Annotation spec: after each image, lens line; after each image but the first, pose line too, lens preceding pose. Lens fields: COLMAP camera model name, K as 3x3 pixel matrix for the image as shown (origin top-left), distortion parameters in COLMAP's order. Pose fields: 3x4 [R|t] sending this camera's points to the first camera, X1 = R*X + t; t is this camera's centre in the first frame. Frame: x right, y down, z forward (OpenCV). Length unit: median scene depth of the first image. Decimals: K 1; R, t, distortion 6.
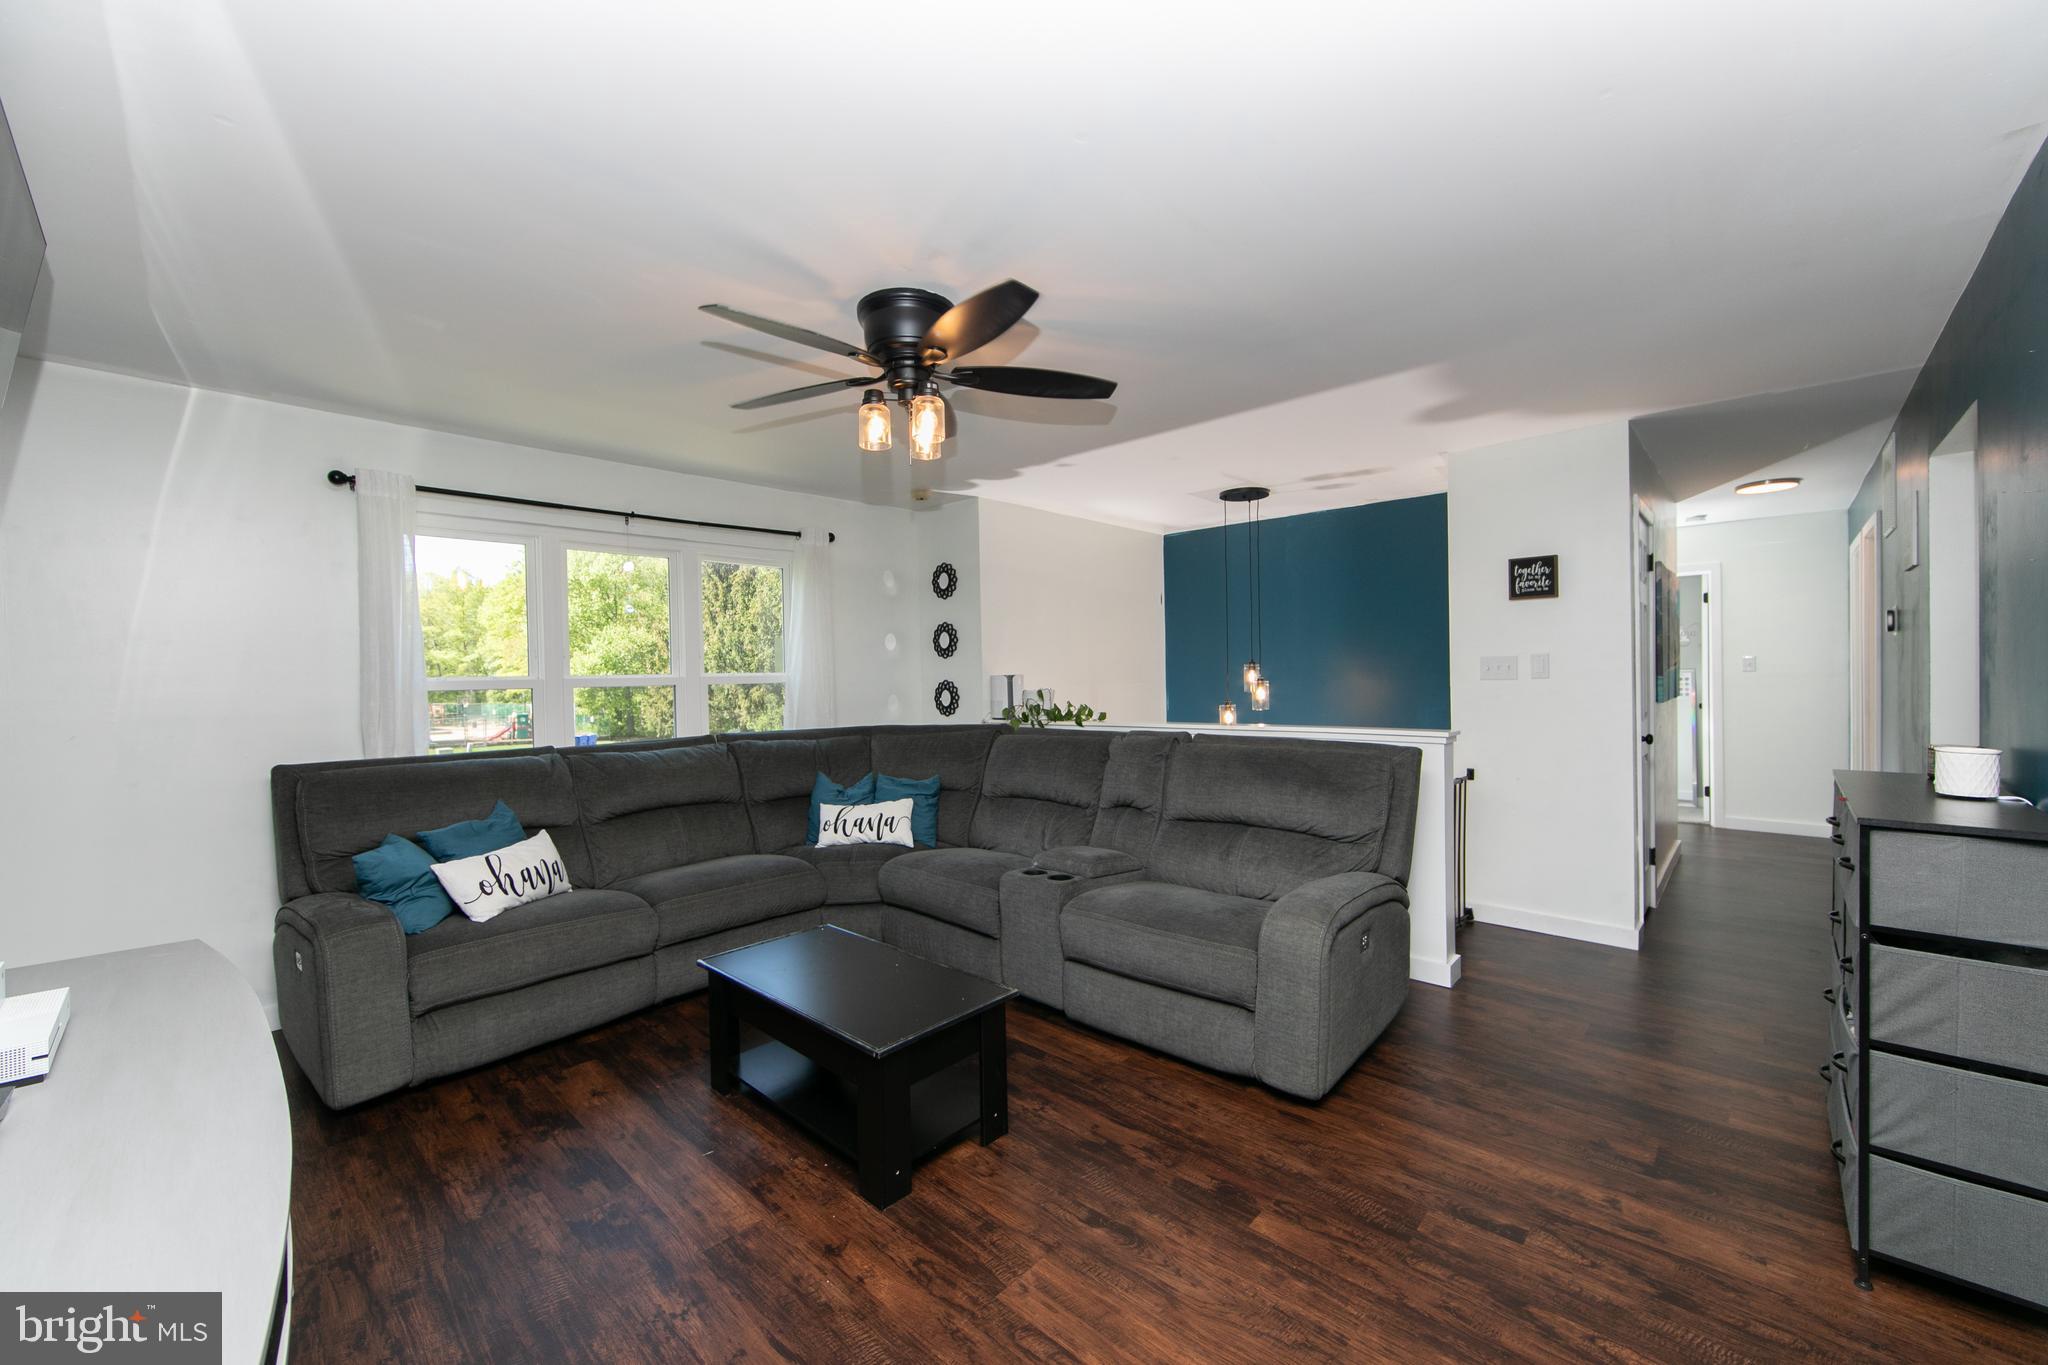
lens RADIAL K [[804.9, 0, 1027.8], [0, 804.9, 678.9], [0, 0, 1]] dist [-0.000048, -0.000068]
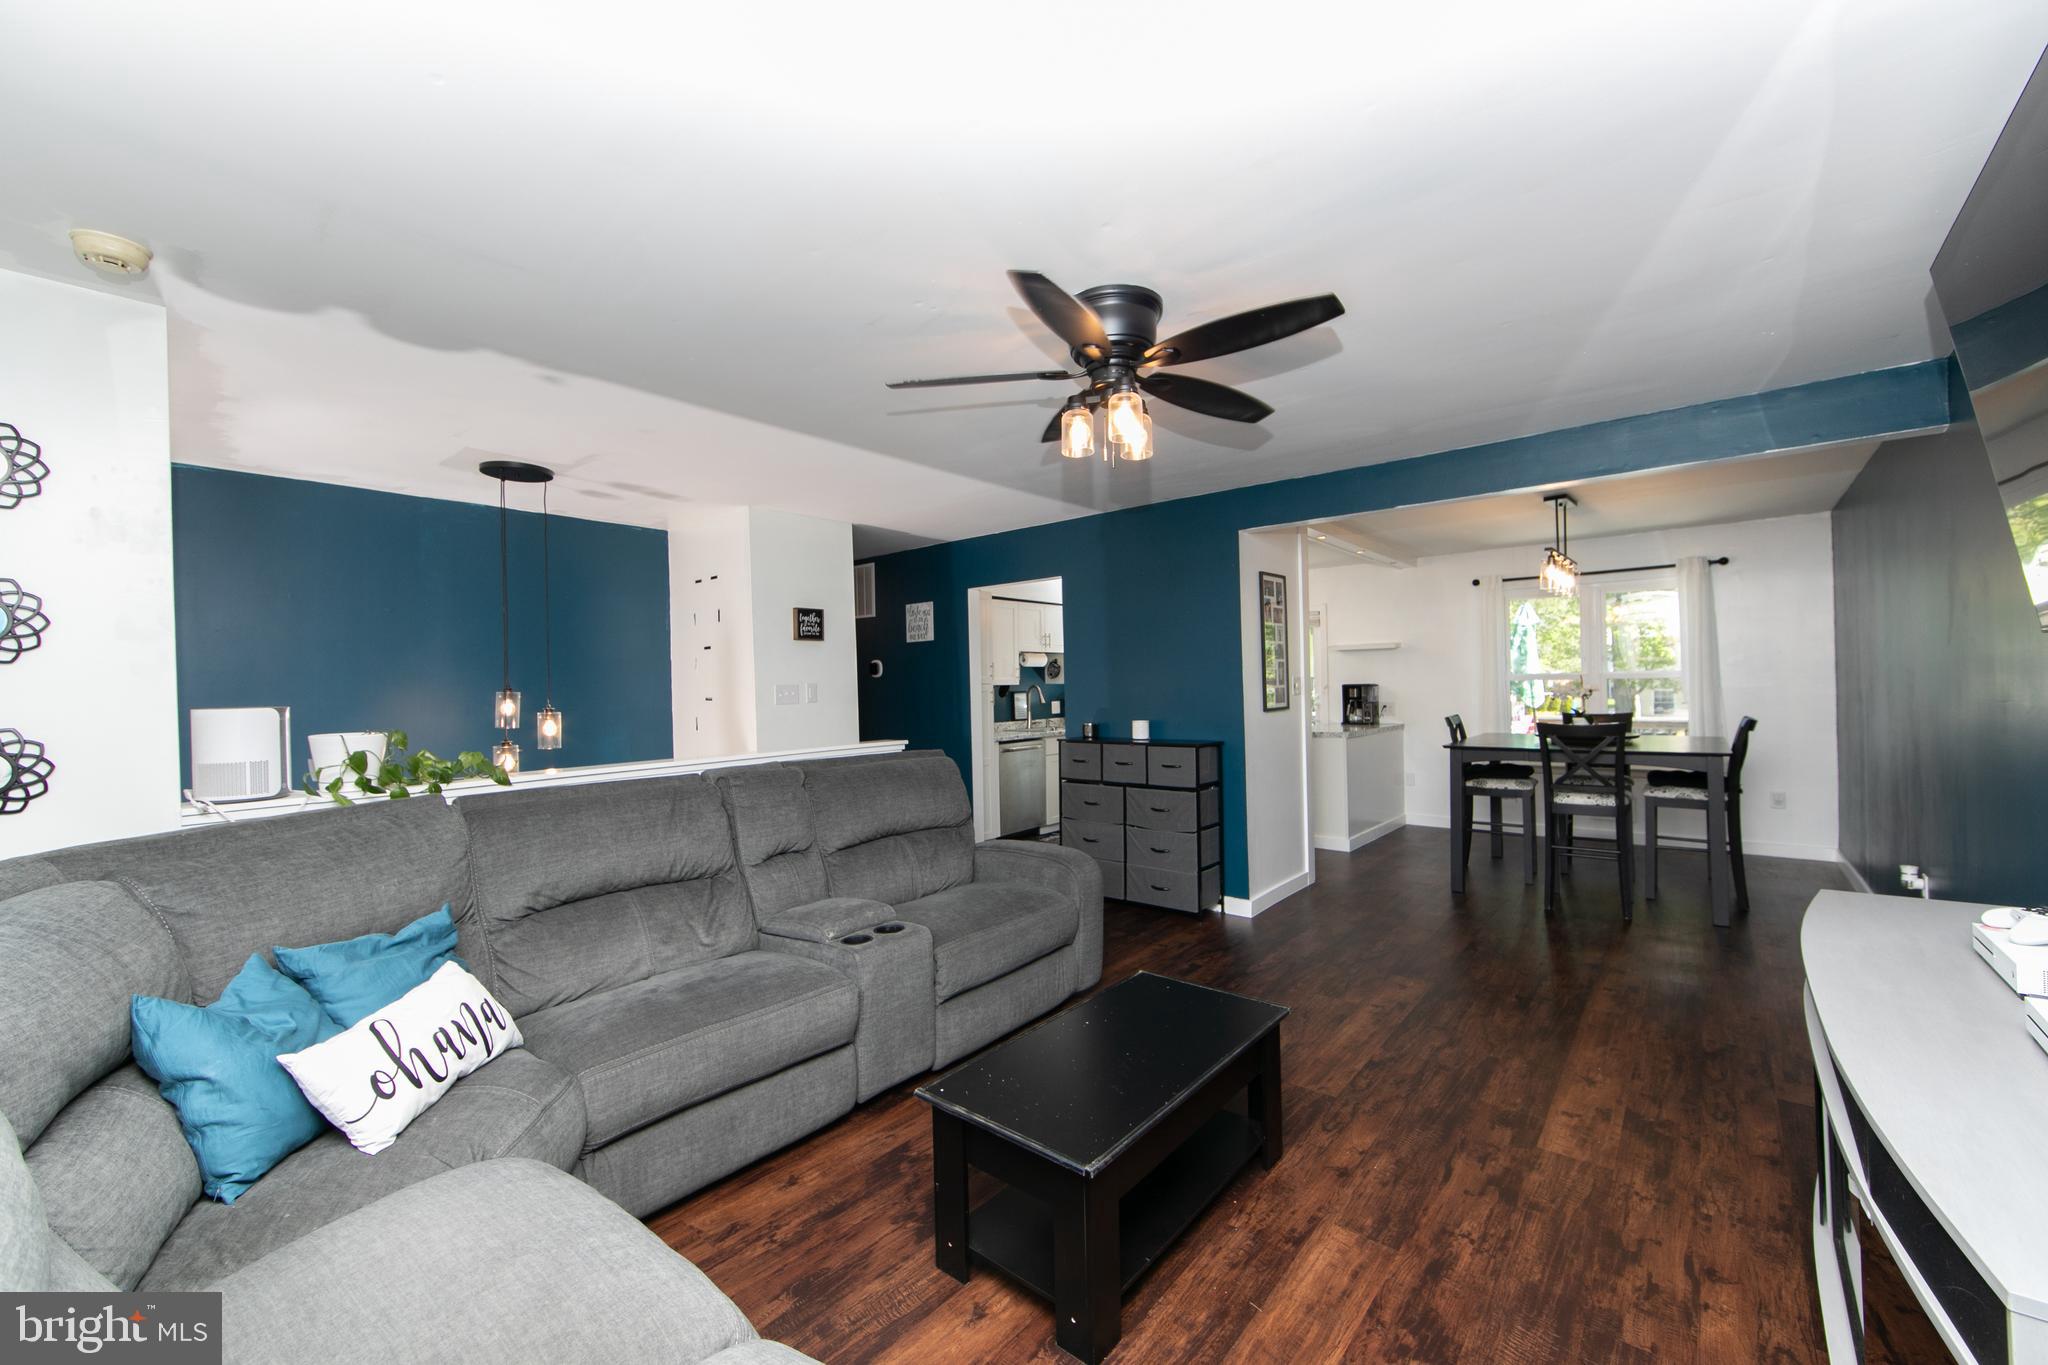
lens RADIAL K [[764.2, 0, 1072.5], [0, 764.2, 686.8], [0, 0, 1]] dist [-0.000815, 0.000043]
pose [[-0.054113, 0.017298, 0.998385, -1.230327], [0.028277, 0.999475, -0.015785, 0.009890], [-0.998134, 0.027377, -0.054574, 1.314252]]
